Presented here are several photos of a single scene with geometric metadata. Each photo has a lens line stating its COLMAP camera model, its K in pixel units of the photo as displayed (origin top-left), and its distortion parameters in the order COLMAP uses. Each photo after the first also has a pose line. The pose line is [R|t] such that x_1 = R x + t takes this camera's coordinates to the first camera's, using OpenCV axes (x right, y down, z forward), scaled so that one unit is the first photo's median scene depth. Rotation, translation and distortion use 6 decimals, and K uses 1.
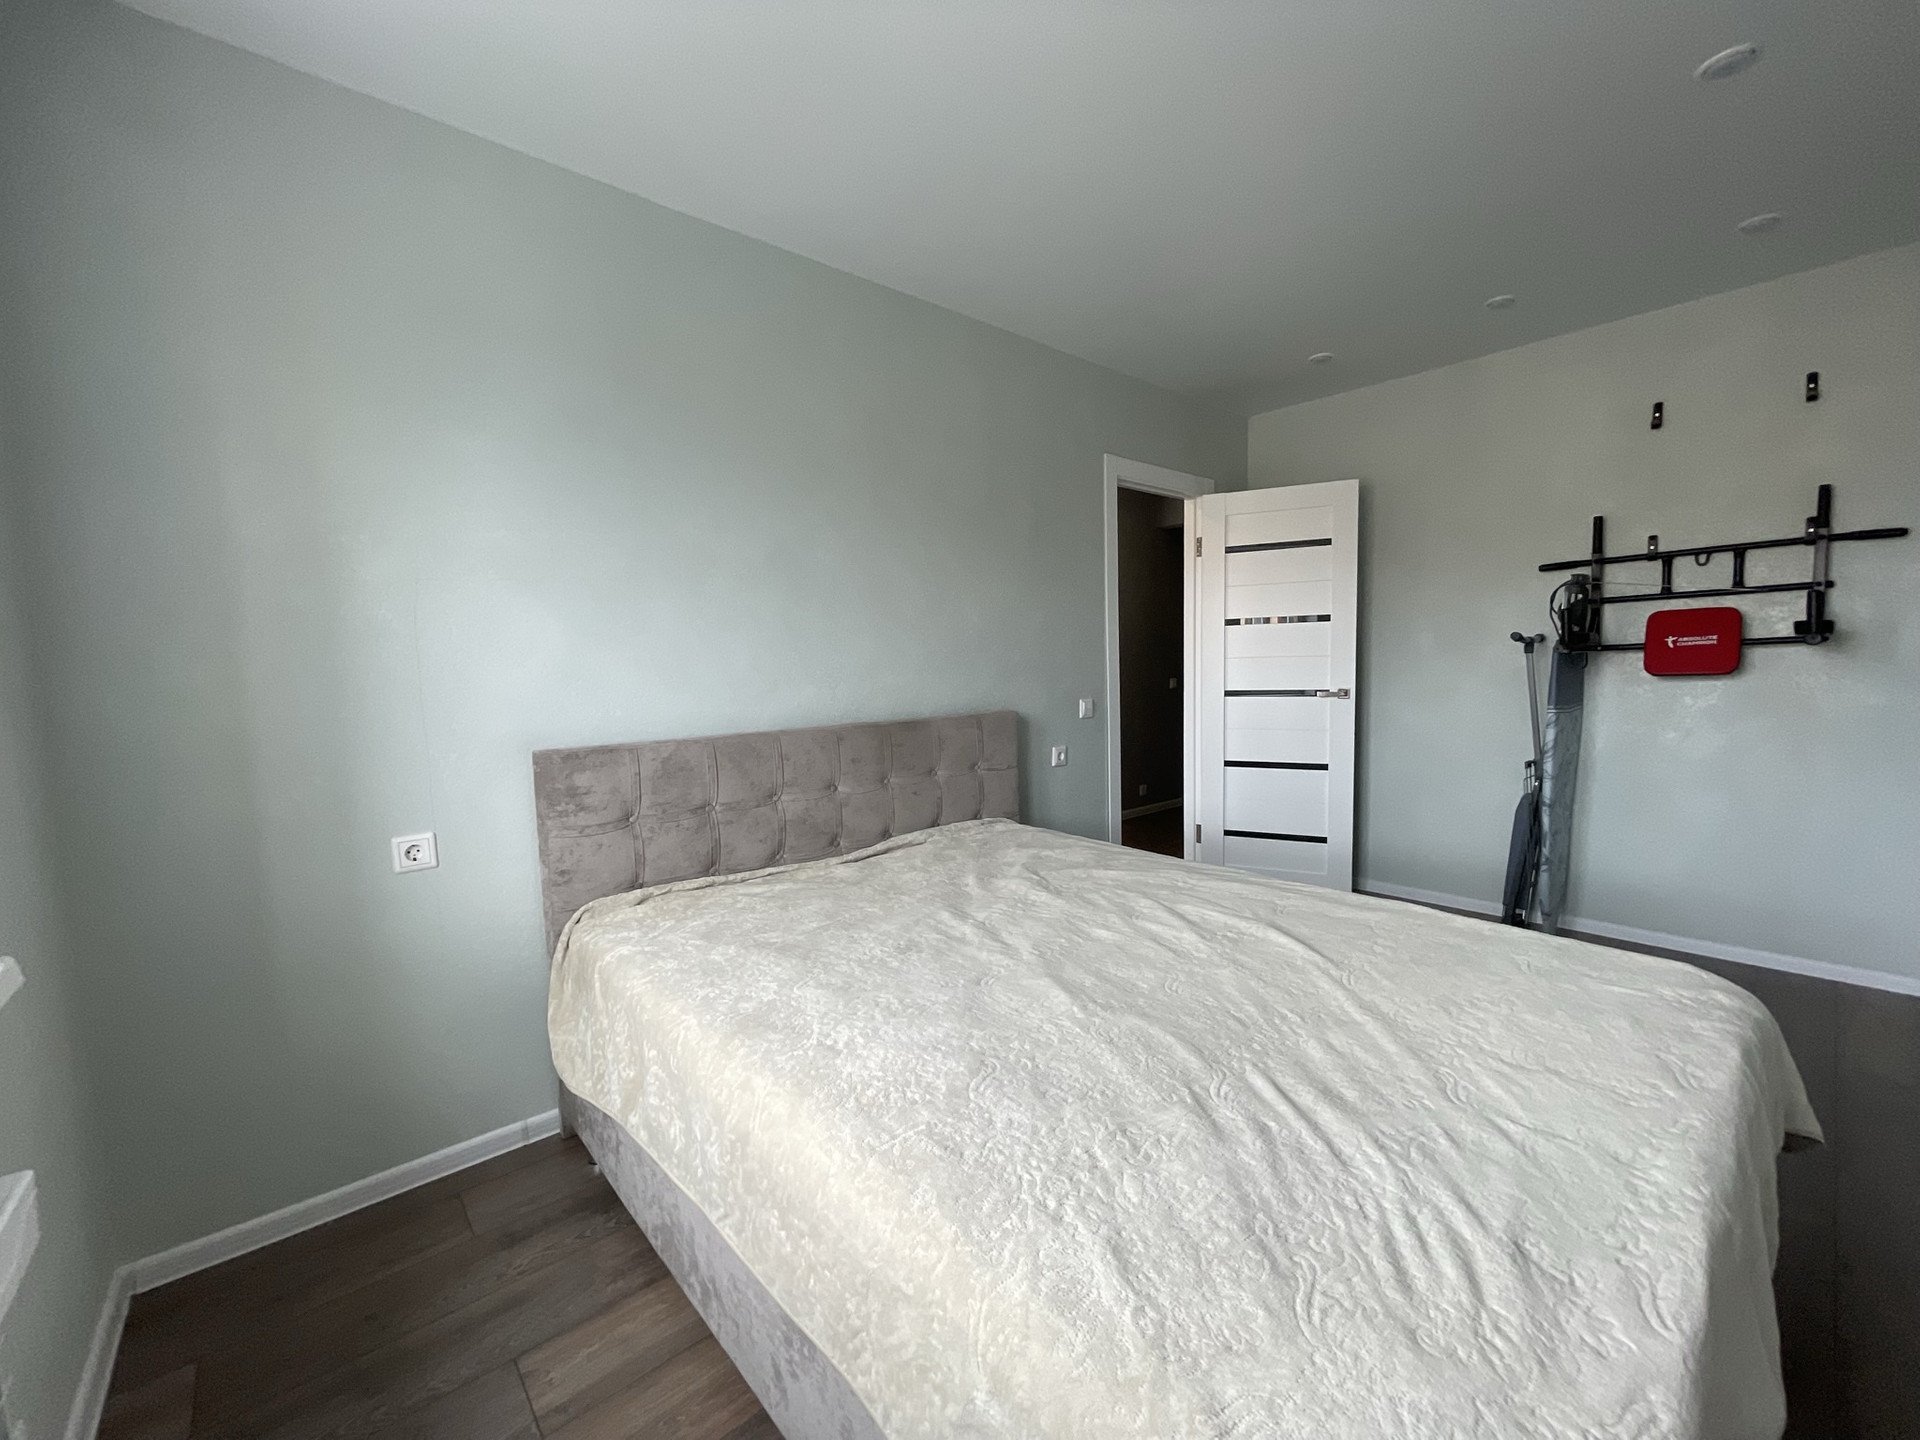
lens RADIAL K [[772.2, 0, 957.8], [0, 772.2, 727.2], [0, 0, 1]] dist [-0.001184, -0.000782]
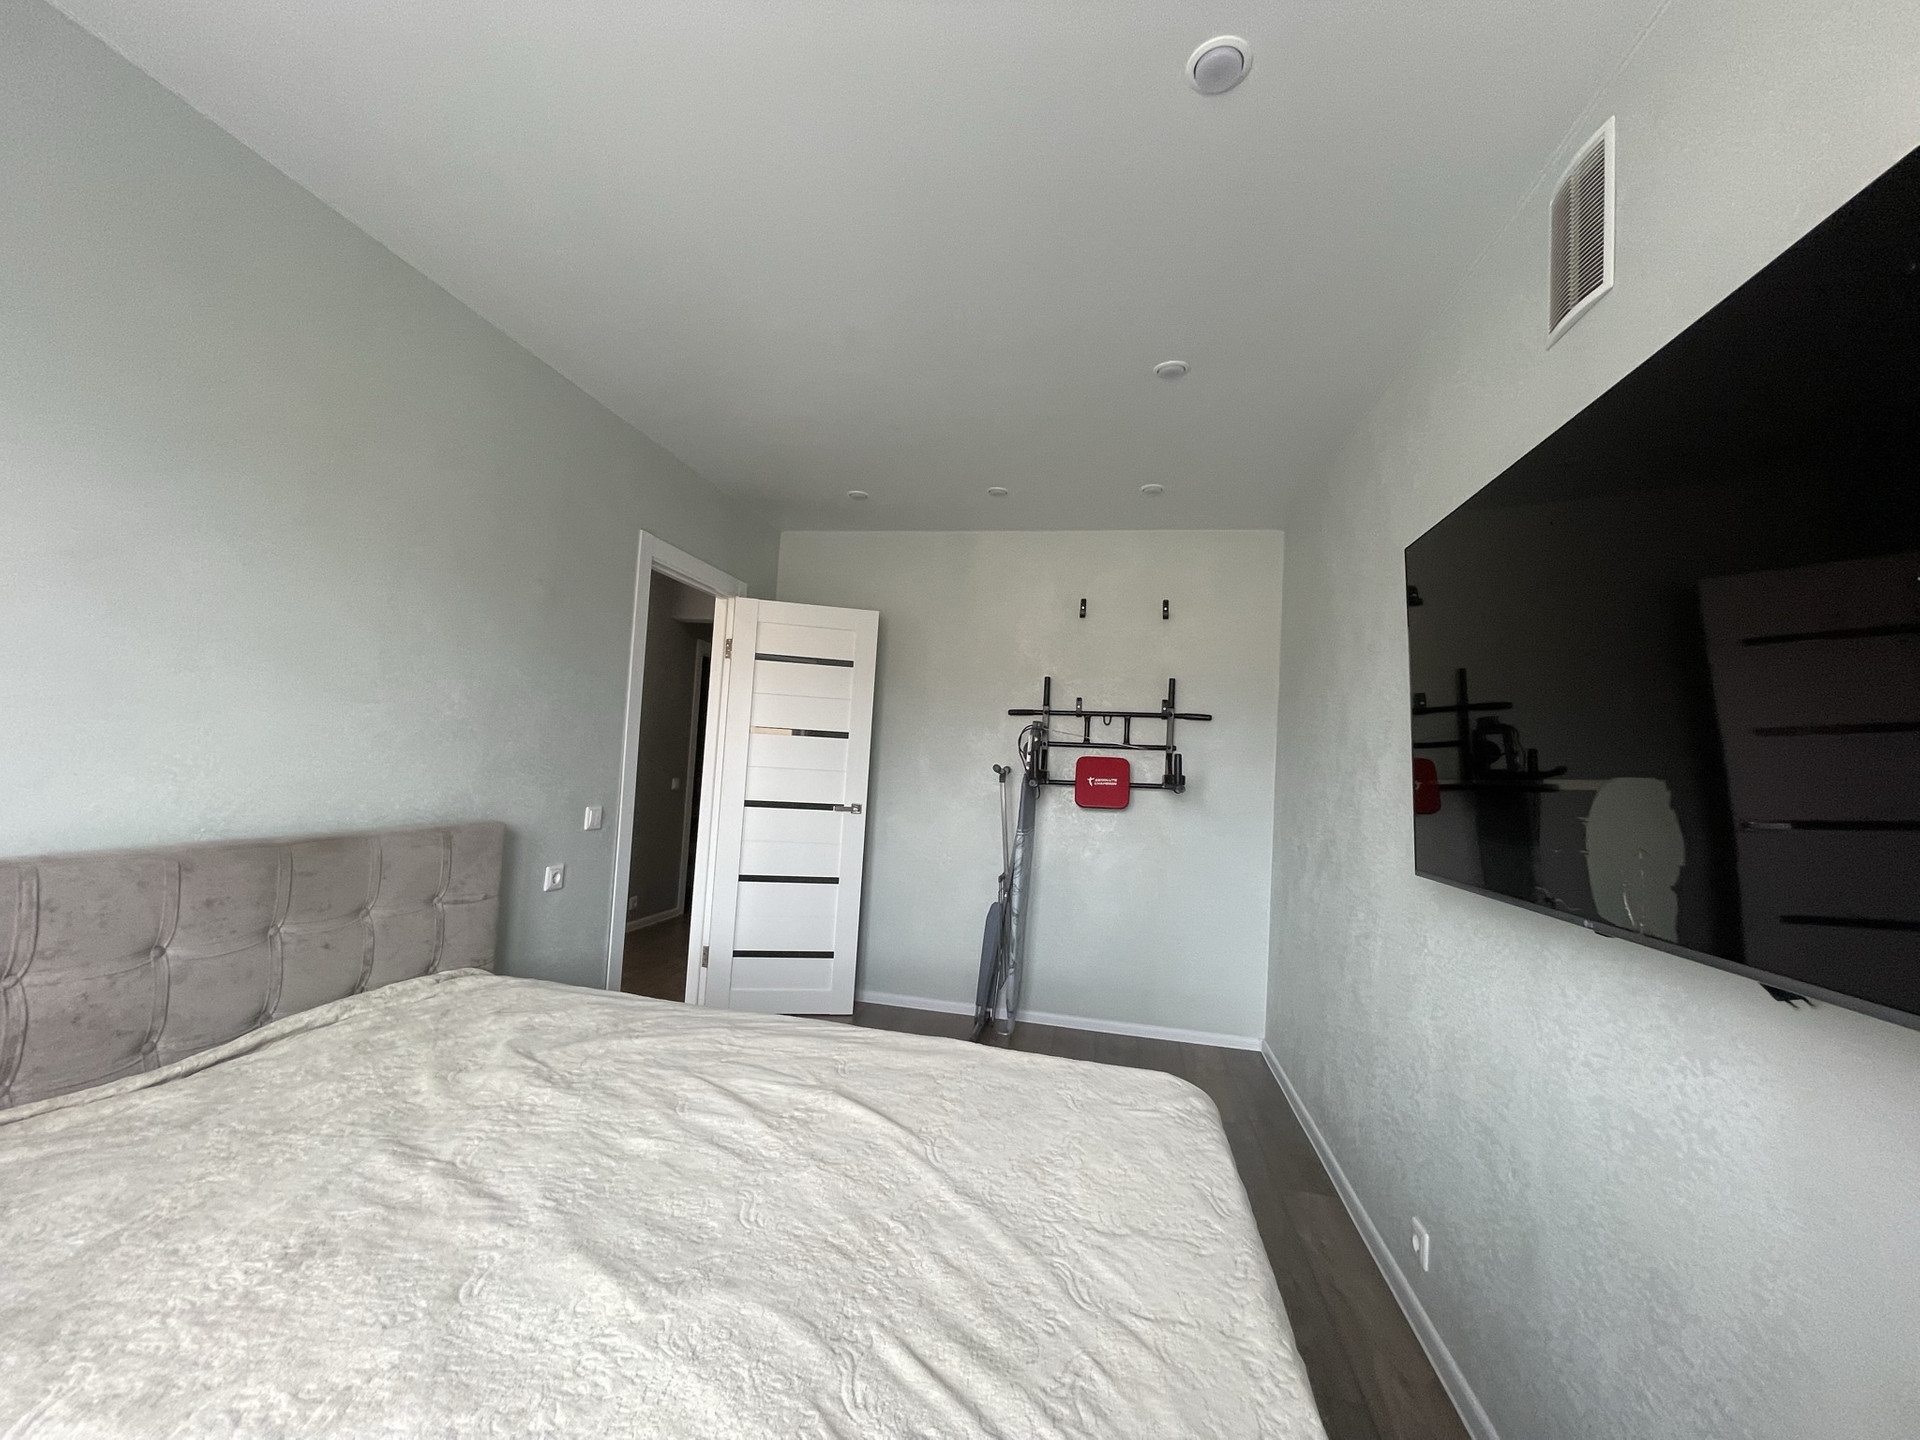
lens RADIAL K [[772.2, 0, 952.8], [0, 772.2, 721.7], [0, 0, 1]] dist [-0.001184, -0.000782]
pose [[0.795787, 0.104617, 0.596471, -0.043994], [-0.028198, 0.990298, -0.136070, -0.033001], [-0.604920, 0.091464, 0.791016, 0.134092]]
